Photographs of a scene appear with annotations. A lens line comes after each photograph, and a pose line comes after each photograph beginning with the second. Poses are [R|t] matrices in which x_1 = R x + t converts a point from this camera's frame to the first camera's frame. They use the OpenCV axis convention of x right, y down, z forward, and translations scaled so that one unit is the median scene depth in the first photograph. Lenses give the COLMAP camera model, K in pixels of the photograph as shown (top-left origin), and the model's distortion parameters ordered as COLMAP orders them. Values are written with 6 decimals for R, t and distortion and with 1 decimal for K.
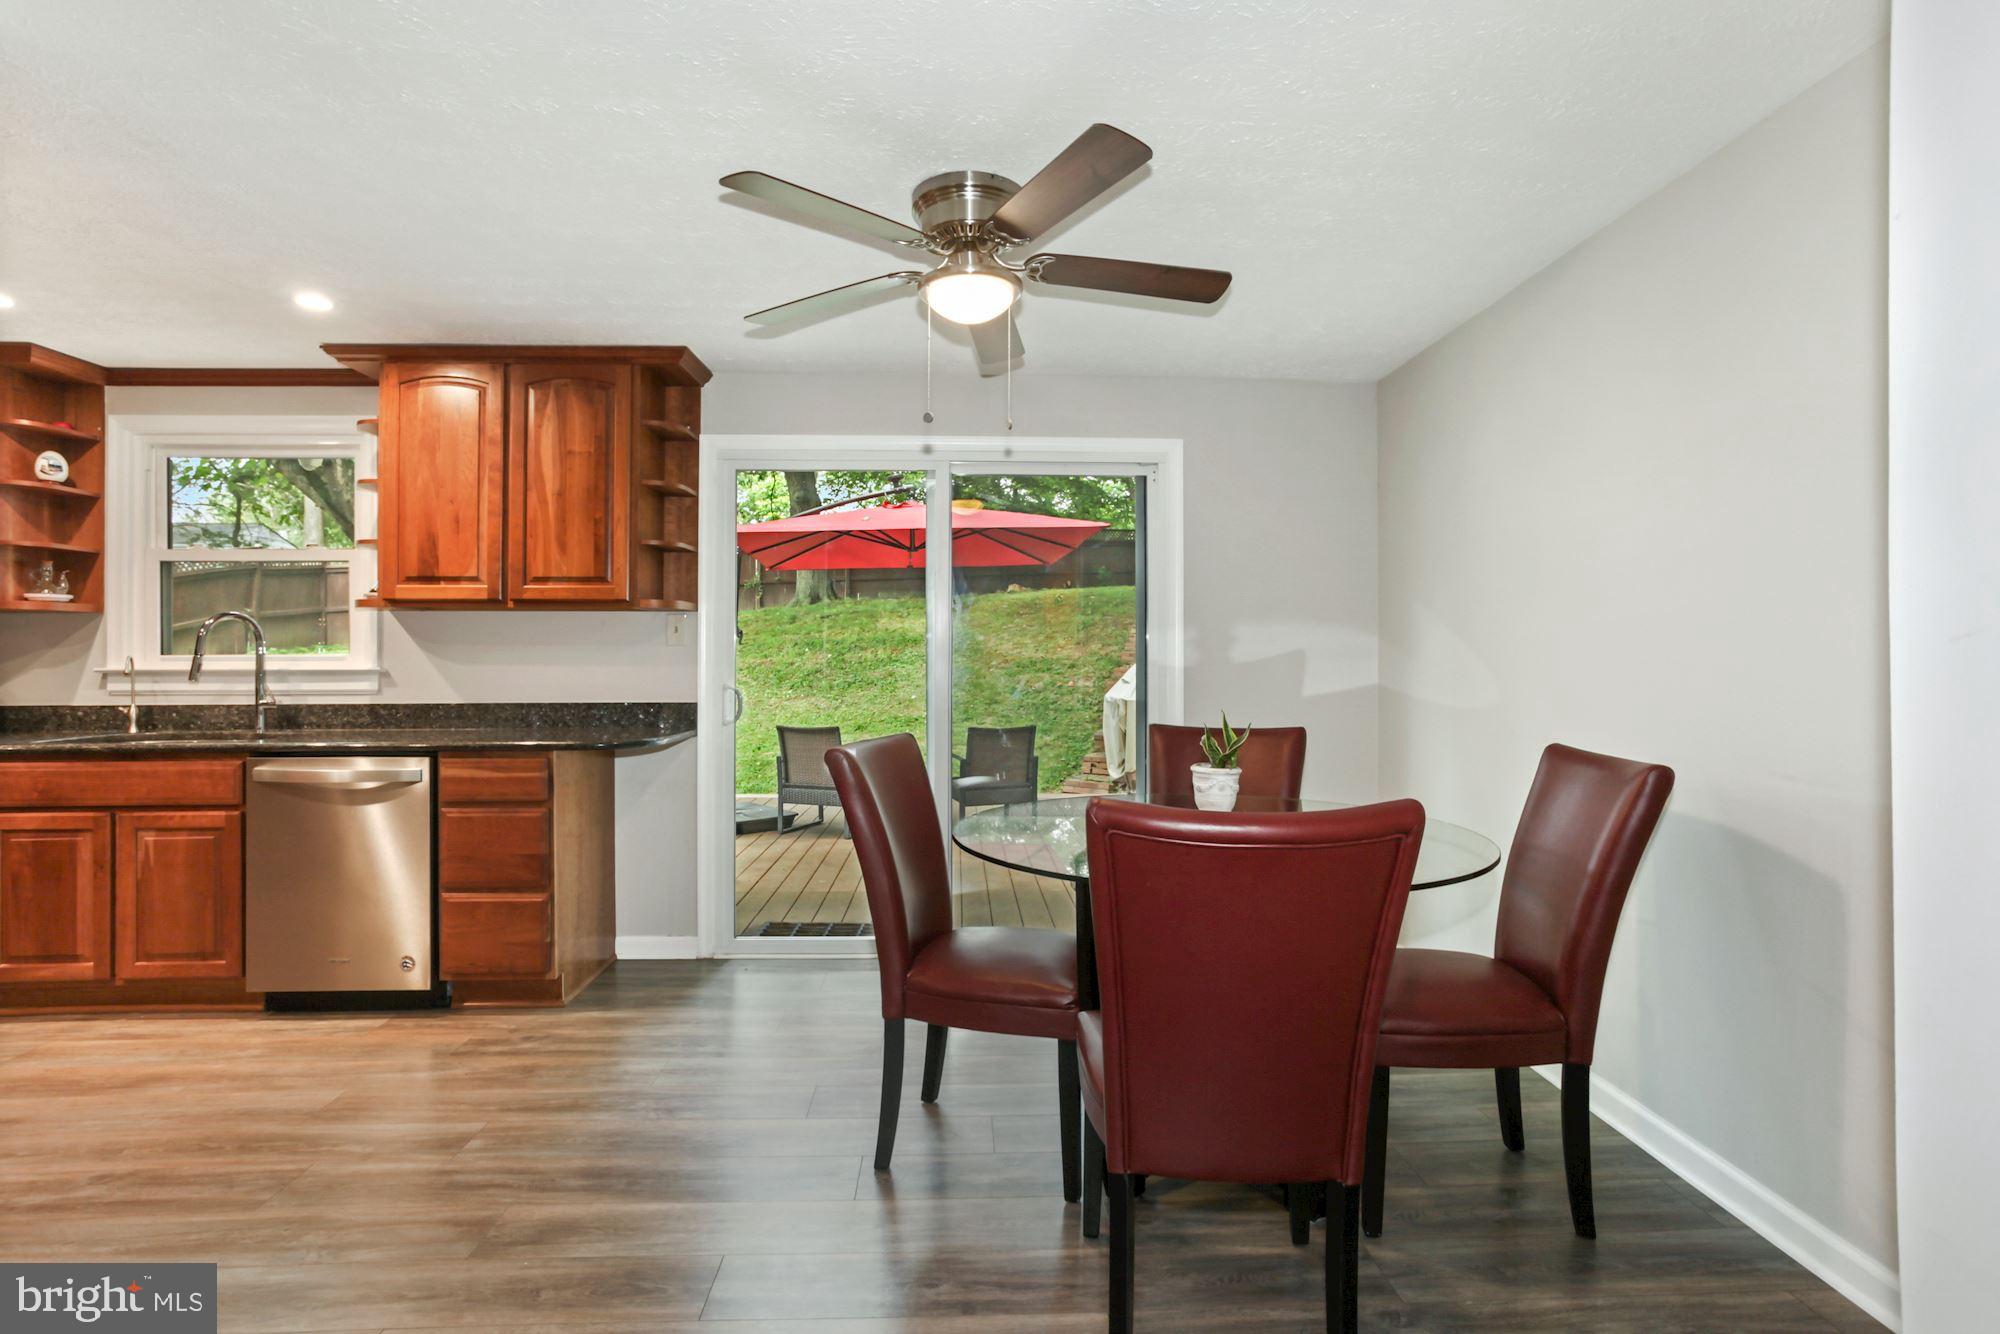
lens RADIAL K [[972.9, 0, 997.4], [0, 972.9, 647.2], [0, 0, 1]] dist [-0.048361, 0.028981]
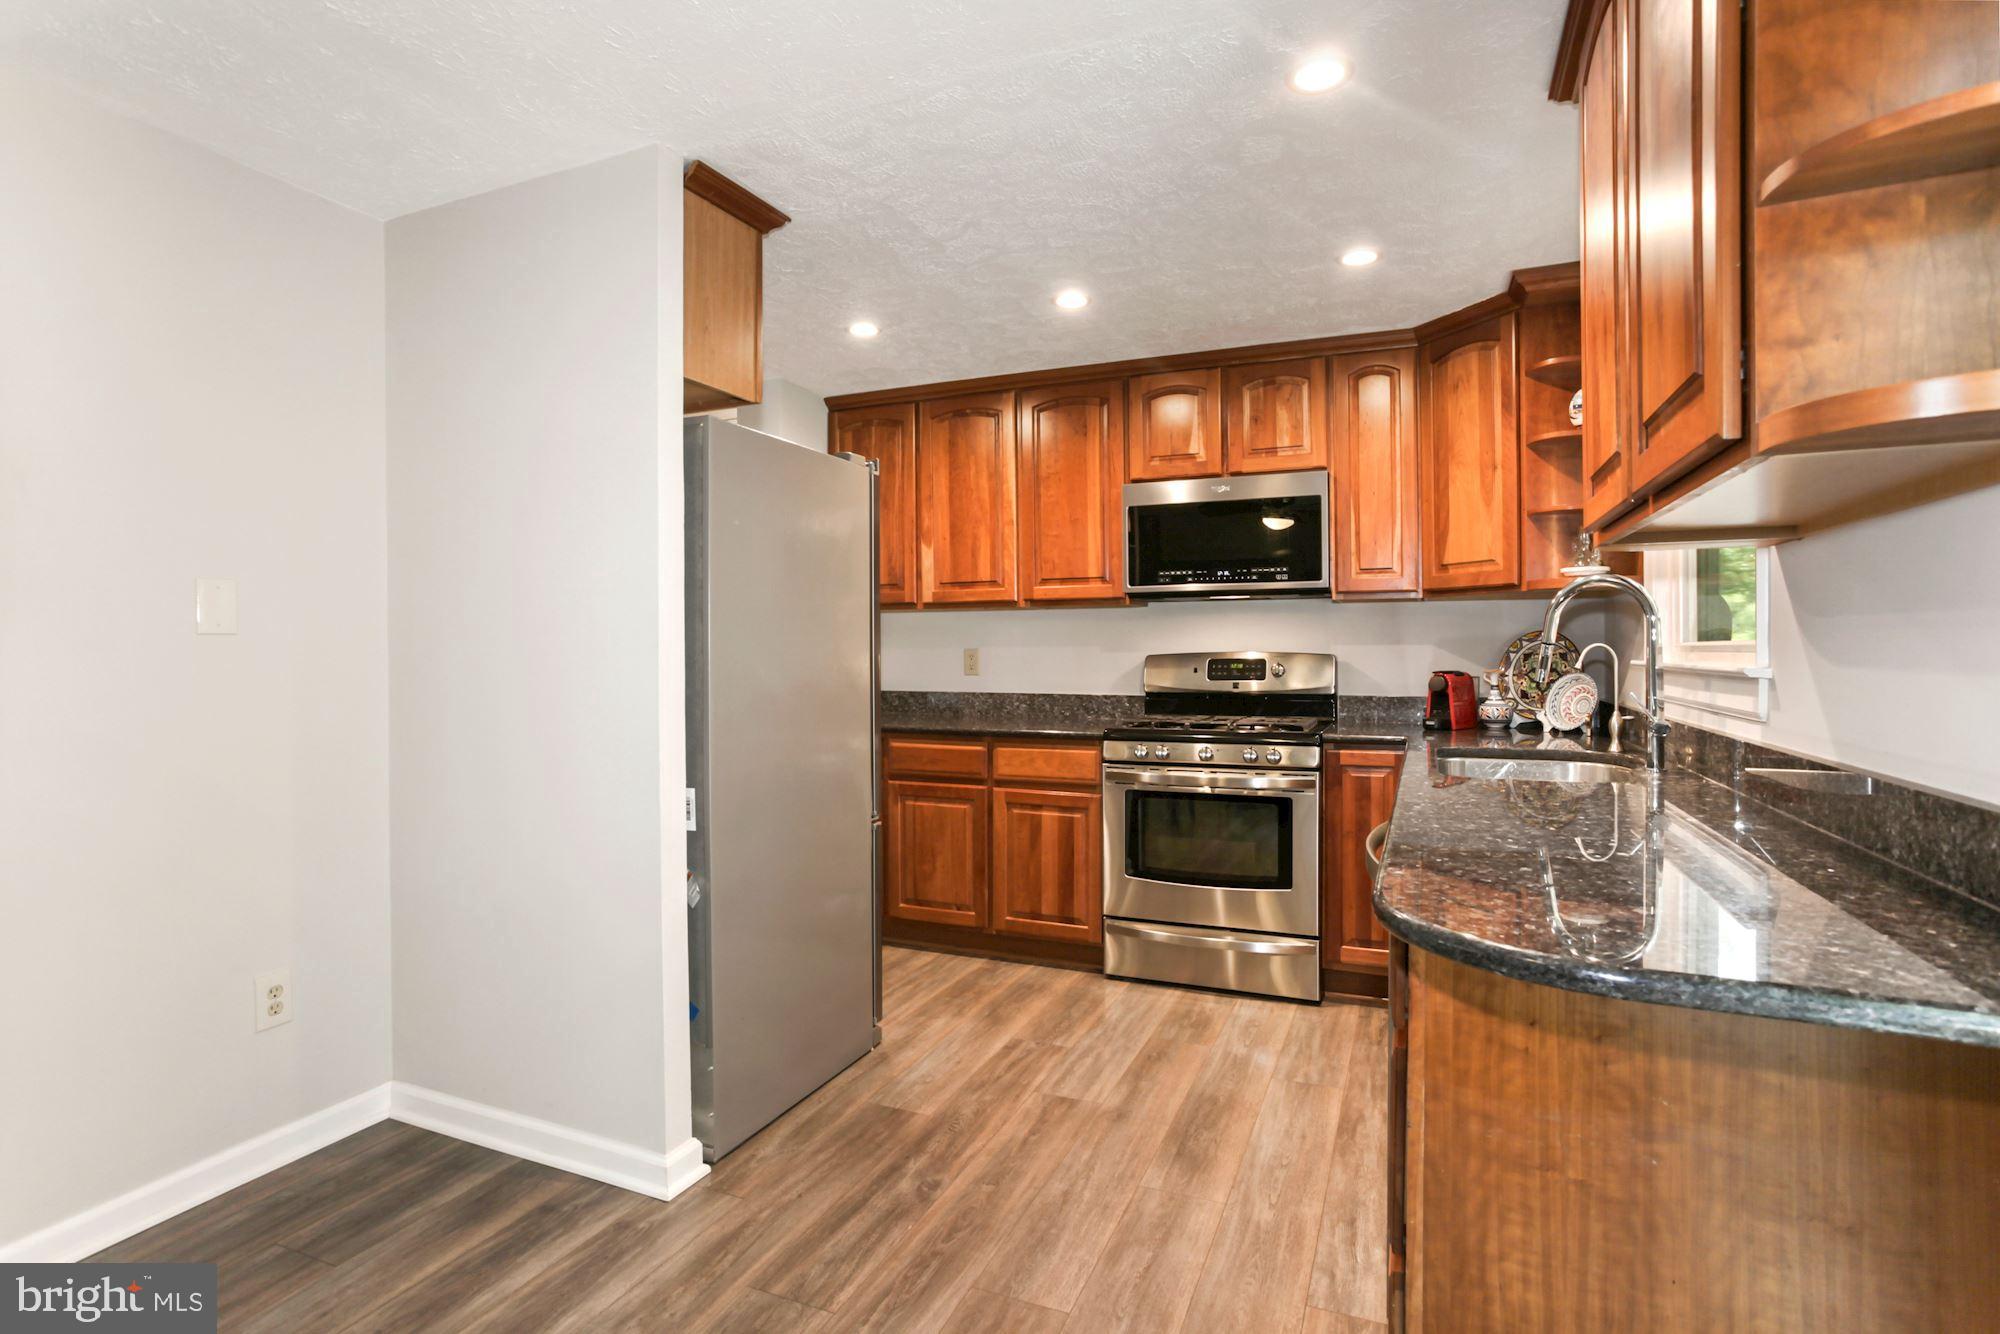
lens RADIAL K [[984.5, 0, 1006.0], [0, 984.5, 651.8], [0, 0, 1]] dist [-0.050381, 0.033931]
pose [[-0.434068, 0.007680, -0.900847, -0.052527], [0.013338, 0.999909, 0.002097, 0.007648], [0.900781, -0.011105, -0.434131, 0.939390]]
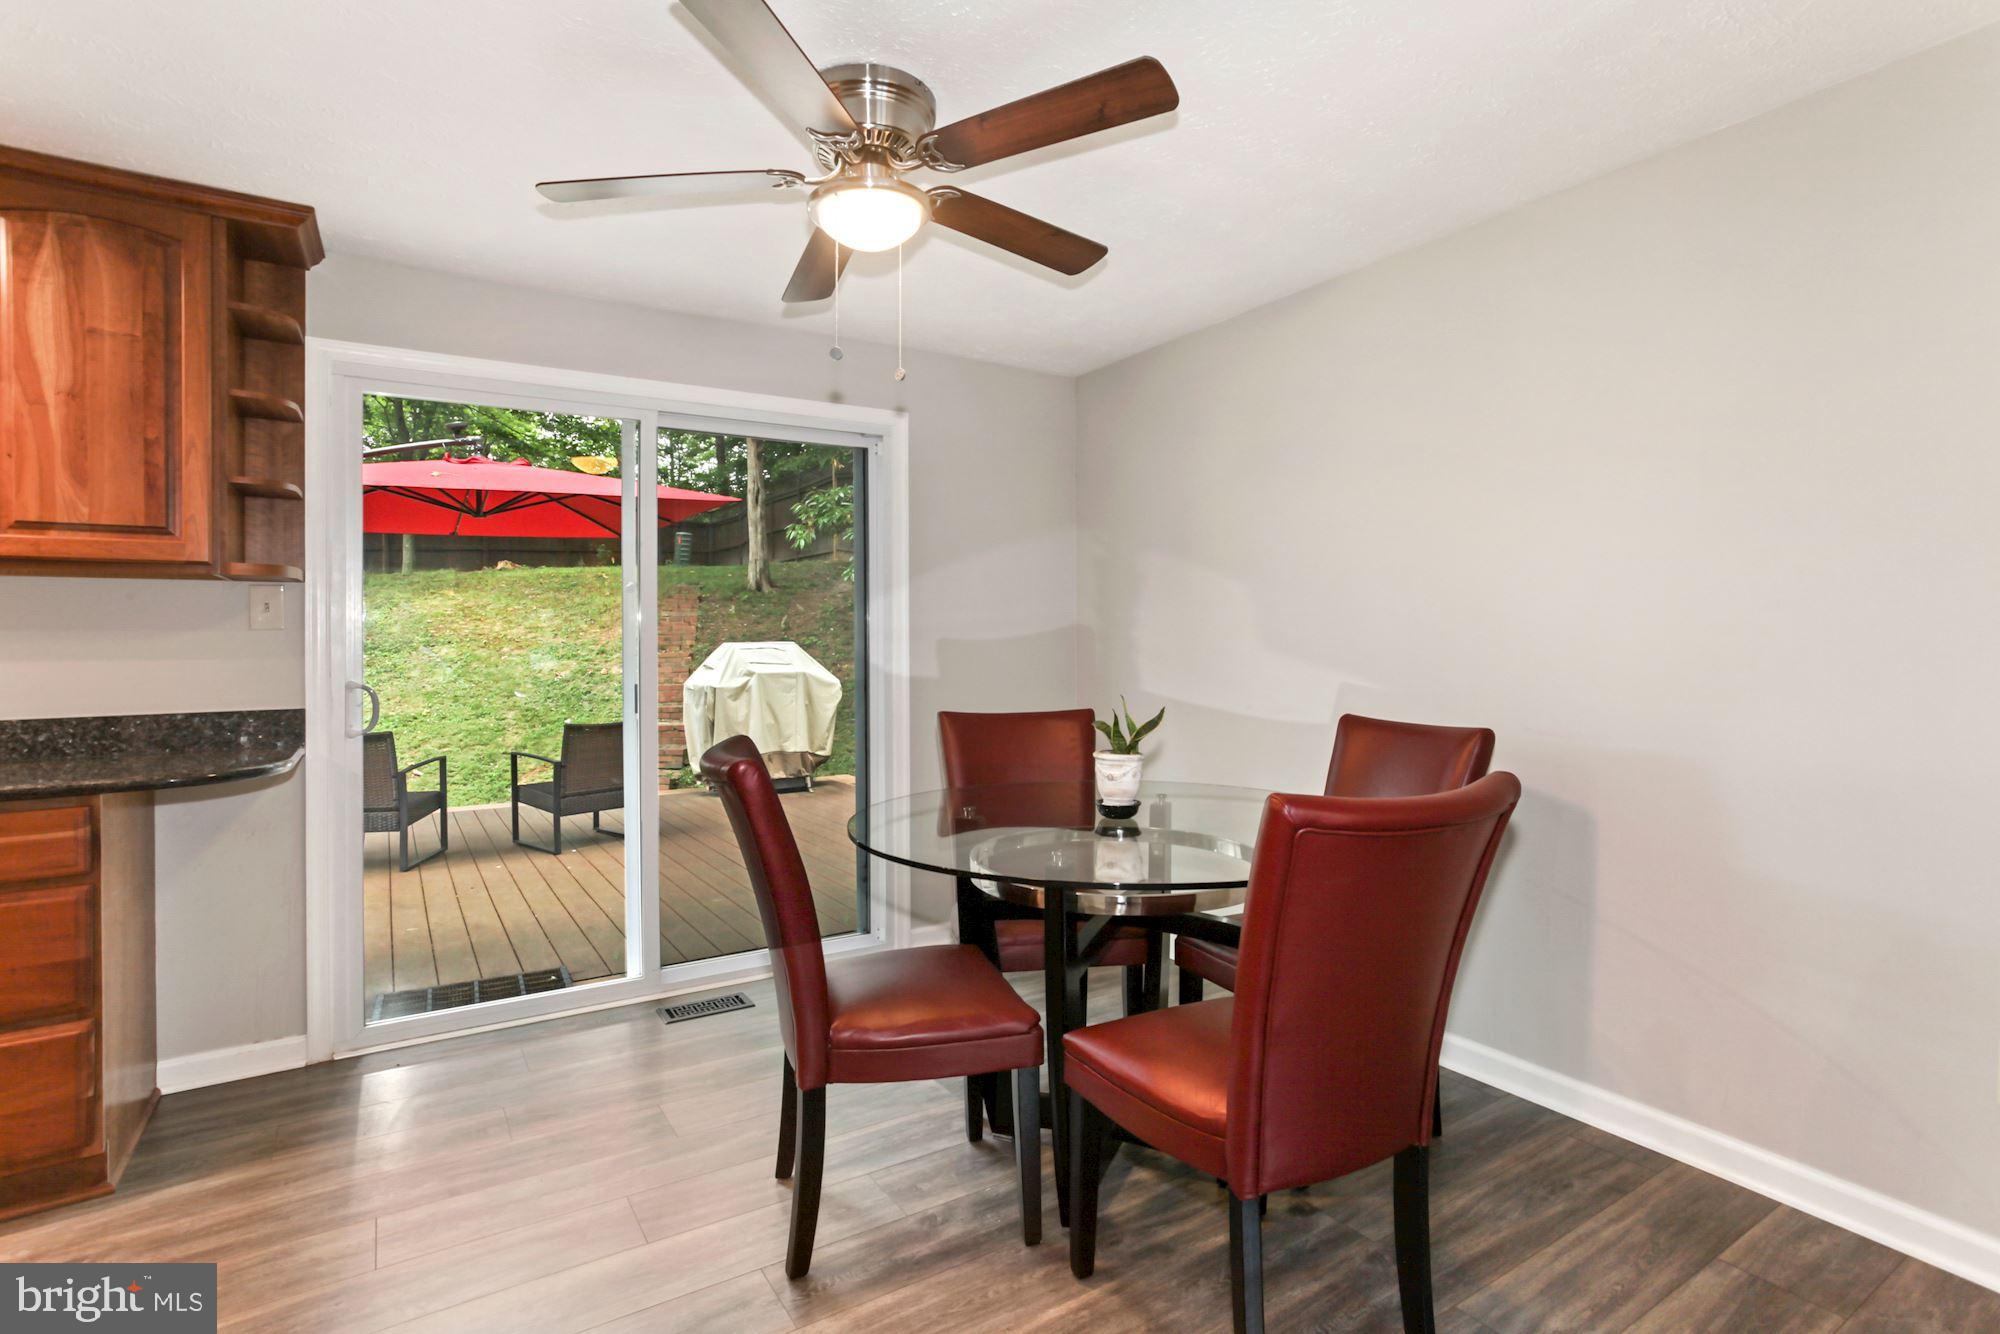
lens RADIAL K [[974.1, 0, 989.9], [0, 974.1, 636.8], [0, 0, 1]] dist [-0.042967, 0.027076]
pose [[0.868832, -0.005405, 0.495077, -0.239646], [0.002509, 0.999976, 0.006514, 0.000202], [-0.495100, -0.004418, 0.868825, 0.141858]]
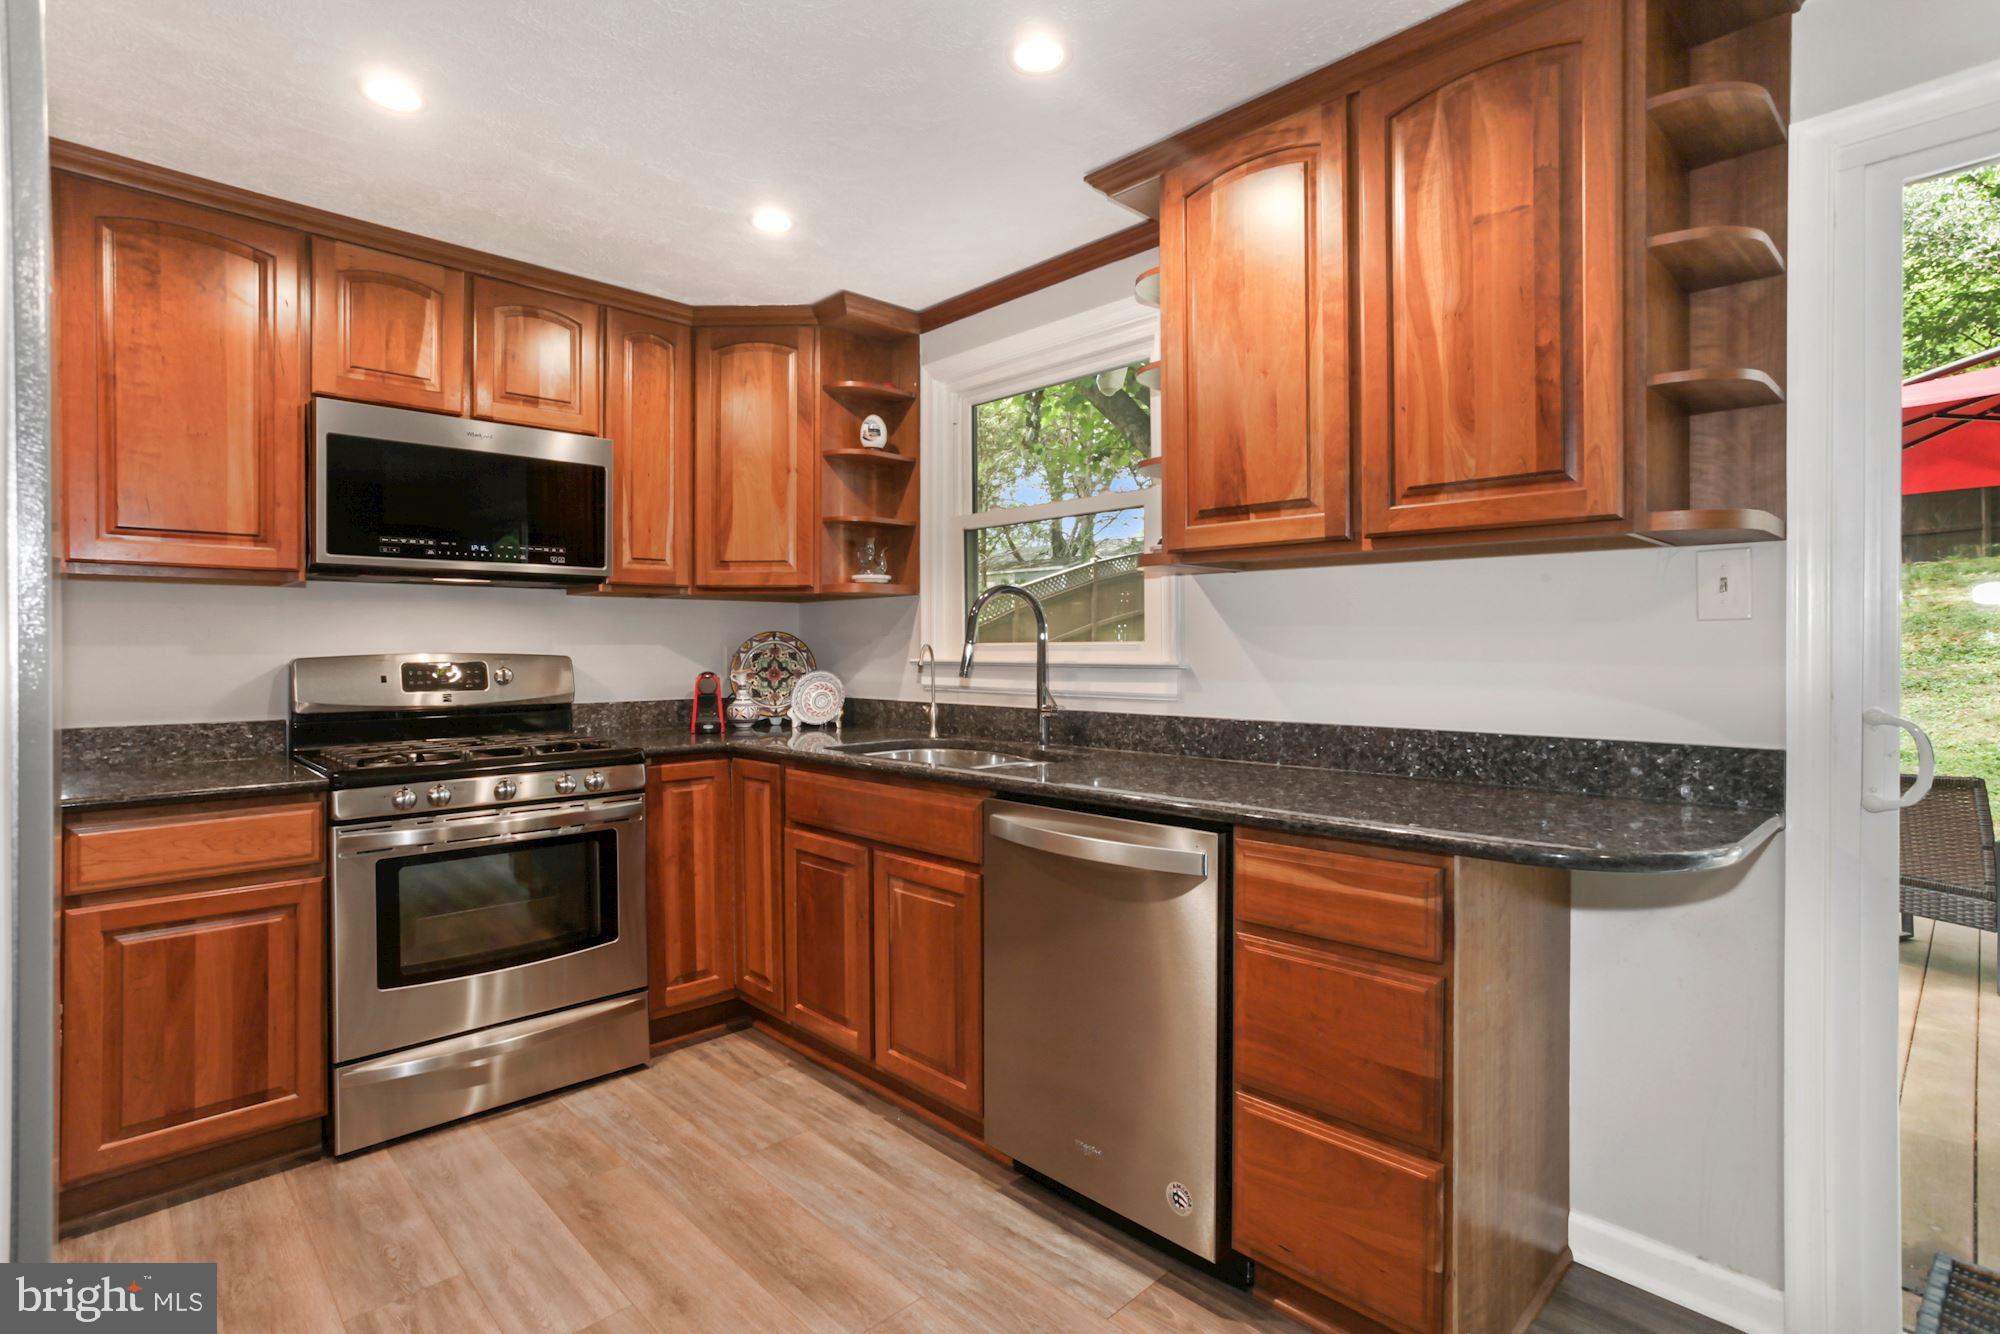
lens RADIAL K [[972.9, 0, 997.4], [0, 972.9, 647.2], [0, 0, 1]] dist [-0.048361, 0.028981]
pose [[0.662996, 0.001060, -0.748622, -0.244280], [0.007509, 0.999939, 0.008066, 0.005387], [0.748585, -0.010969, 0.662948, 0.498874]]
